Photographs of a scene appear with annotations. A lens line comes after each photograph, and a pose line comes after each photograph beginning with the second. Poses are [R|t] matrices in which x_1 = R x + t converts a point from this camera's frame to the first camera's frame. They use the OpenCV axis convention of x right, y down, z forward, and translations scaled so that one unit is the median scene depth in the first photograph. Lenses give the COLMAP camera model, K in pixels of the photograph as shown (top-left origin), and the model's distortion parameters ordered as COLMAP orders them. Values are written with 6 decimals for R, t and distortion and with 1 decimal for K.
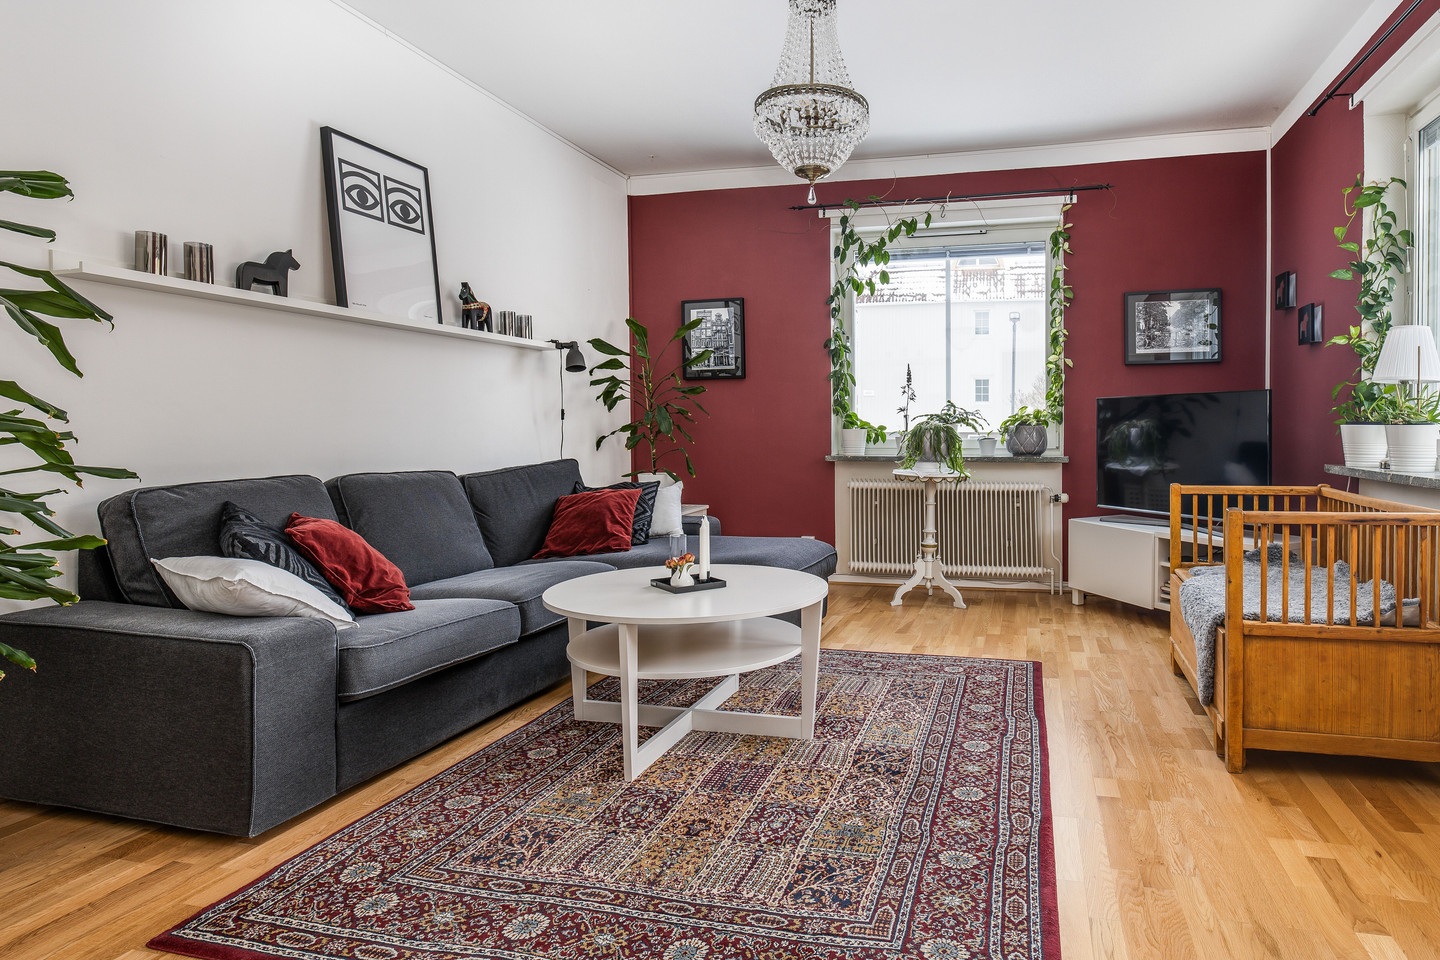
lens RADIAL K [[799.2, 0, 816.5], [0, 799.2, 456.1], [0, 0, 1]] dist [-0.002877, -0.000783]
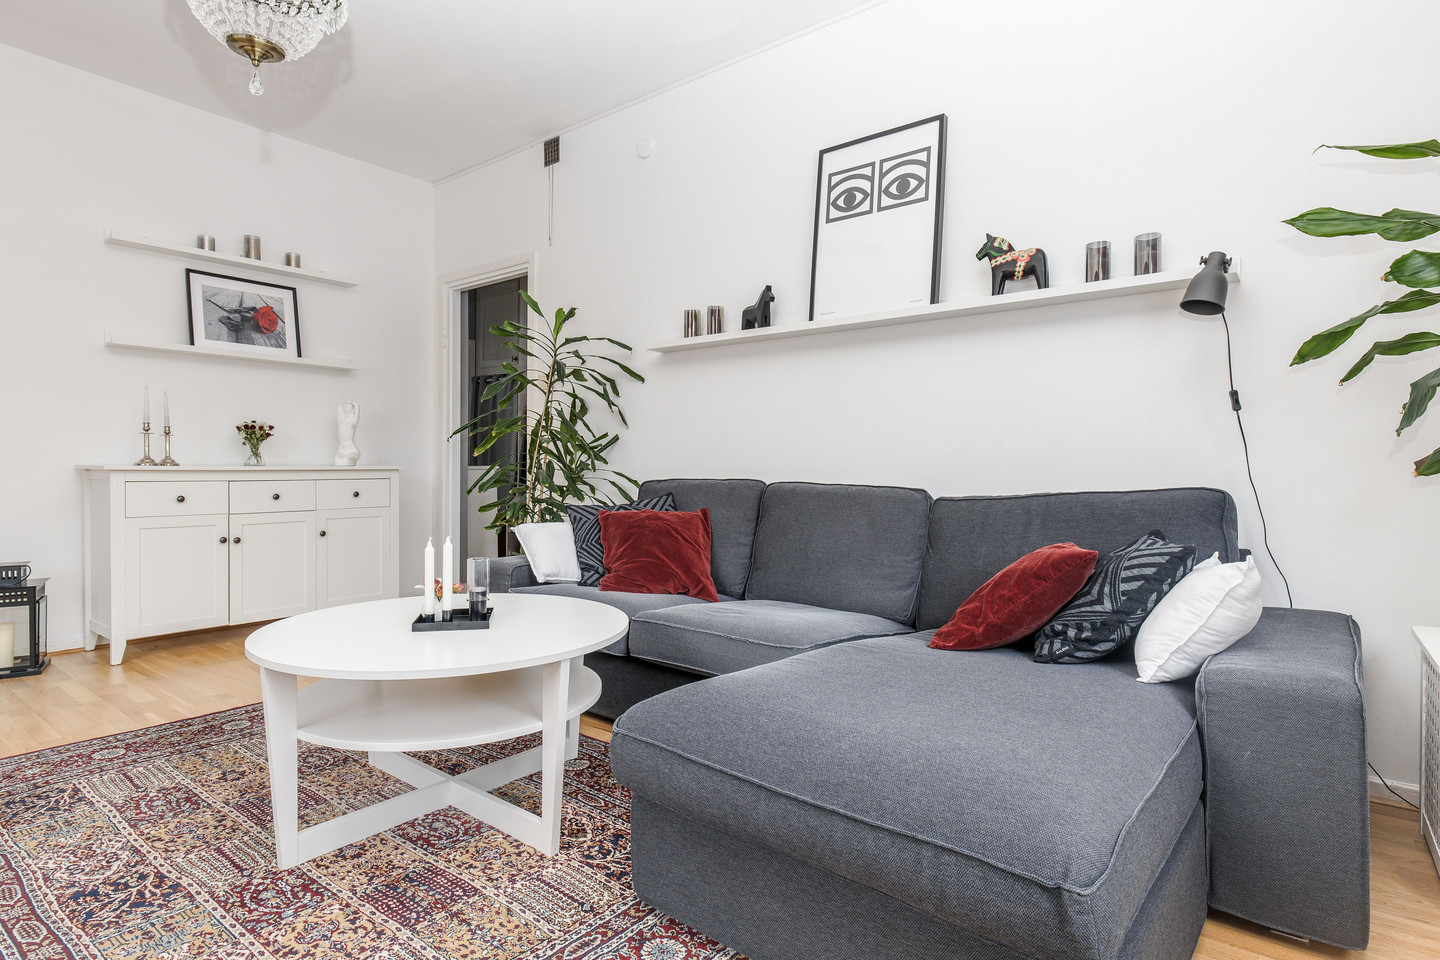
lens RADIAL K [[766.2, 0, 739.7], [0, 766.2, 476.6], [0, 0, 1]] dist [-0.001579, 0.000450]
pose [[-0.388701, 0.012686, -0.921277, 0.381278], [-0.035028, 0.998979, 0.028535, -0.011155], [0.920698, 0.043362, -0.387860, 1.386774]]
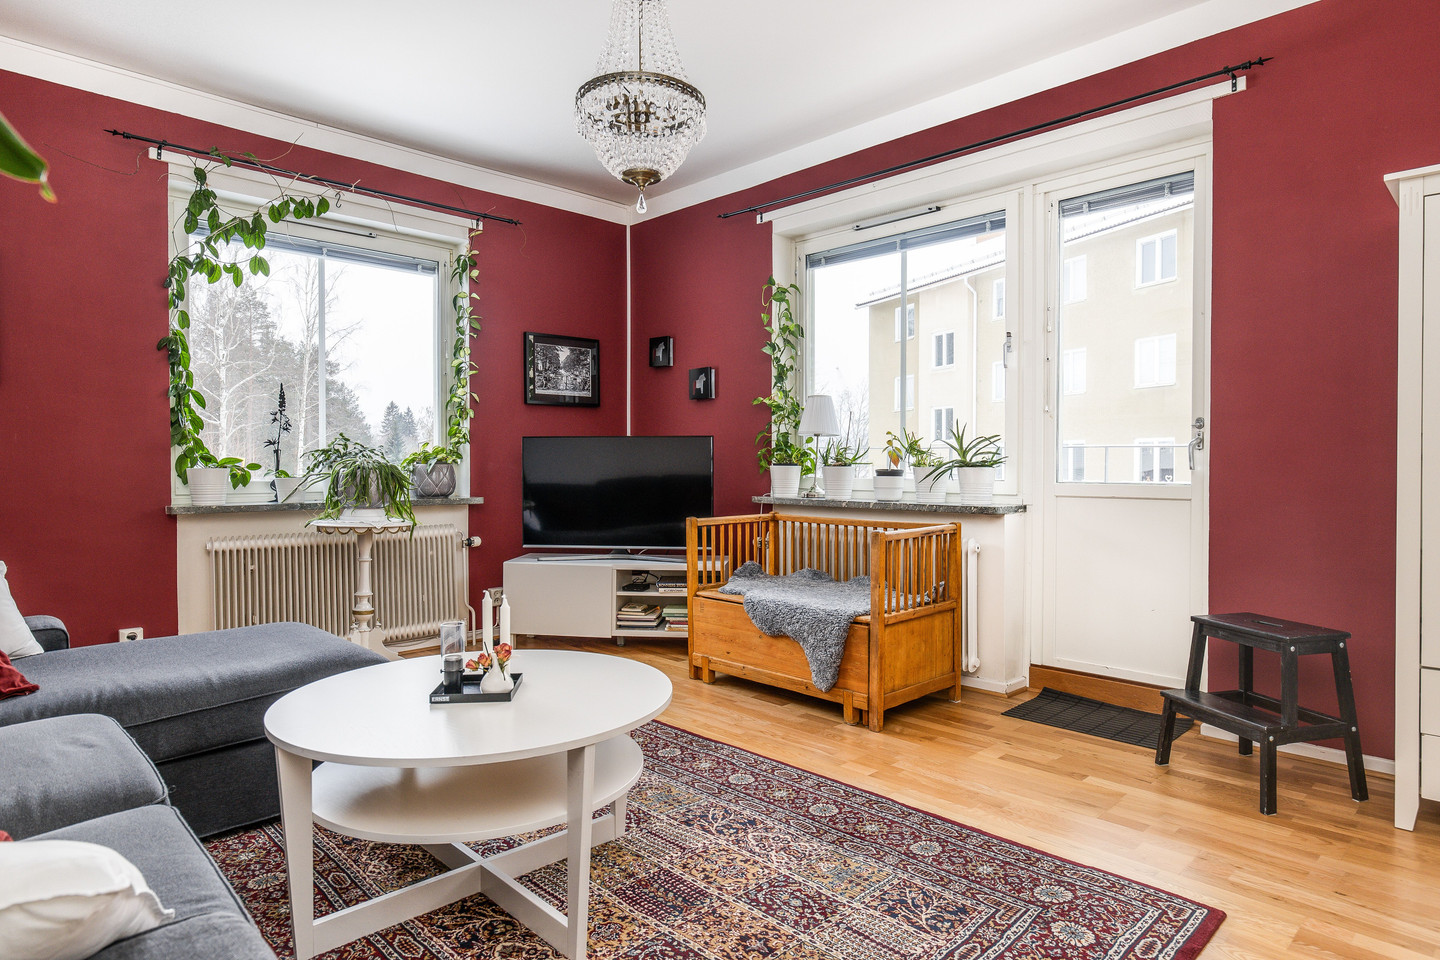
lens RADIAL K [[850.2, 0, 720.0], [0, 850.2, 480.0], [0, 0, 1]] dist [-0.002341, 0.000274]
pose [[0.531348, -0.013498, 0.847046, -0.618362], [0.026899, 0.999638, -0.000944, -0.017745], [-0.846726, 0.023286, 0.531519, 0.364305]]
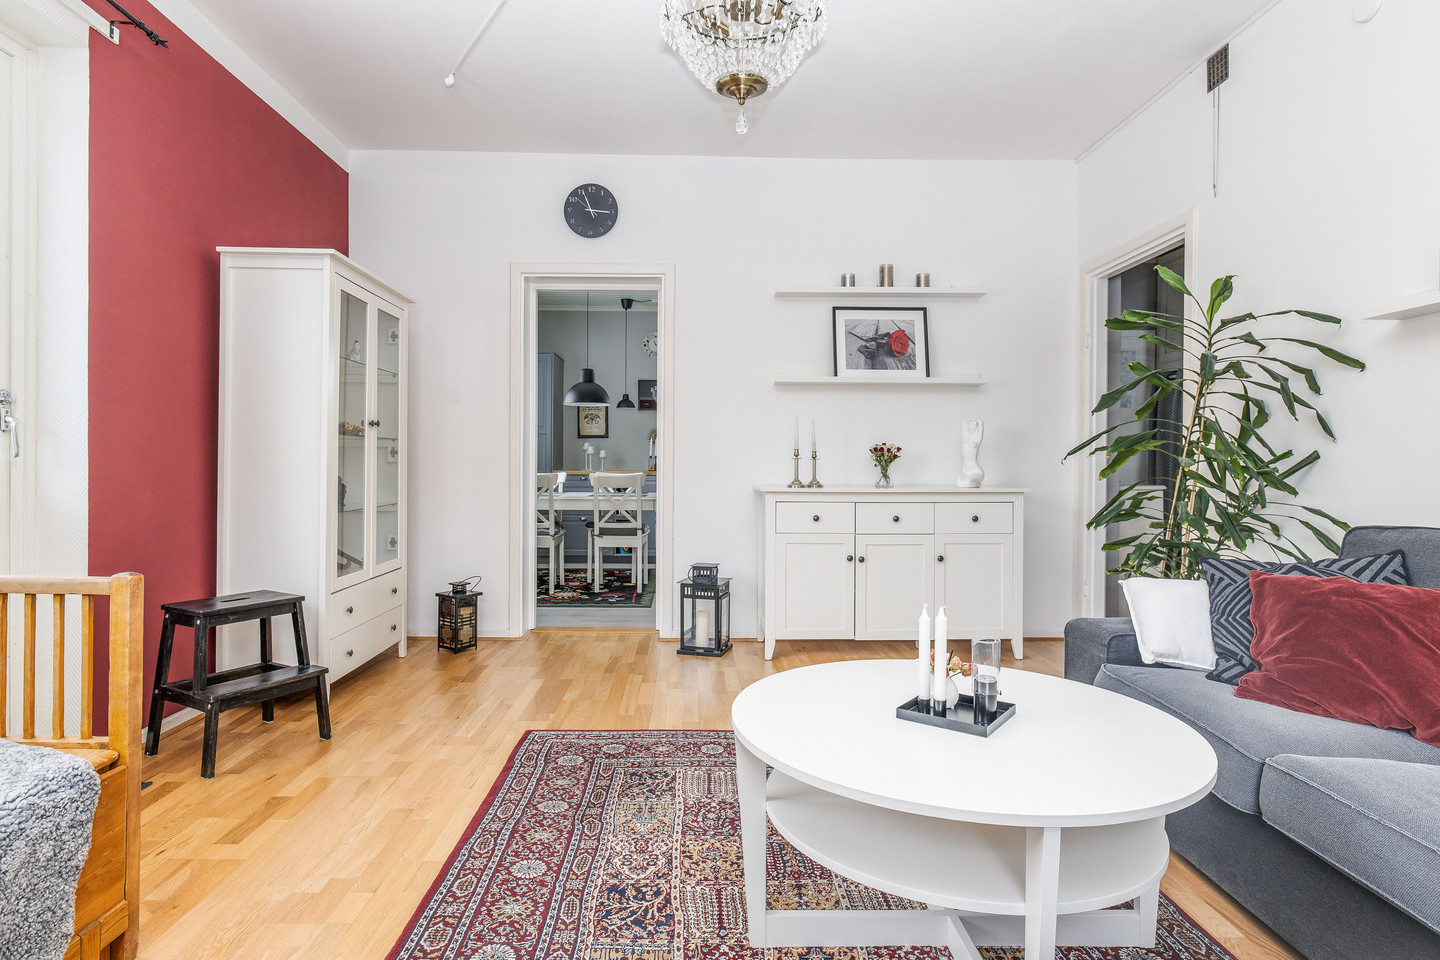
lens RADIAL K [[793.1, 0, 691.4], [0, 793.1, 470.8], [0, 0, 1]] dist [-0.000867, -0.000044]
pose [[-0.966830, -0.000221, -0.255422, 0.176144], [-0.010669, 0.999162, 0.039520, -0.044339], [0.255199, 0.040934, -0.966022, 1.377334]]
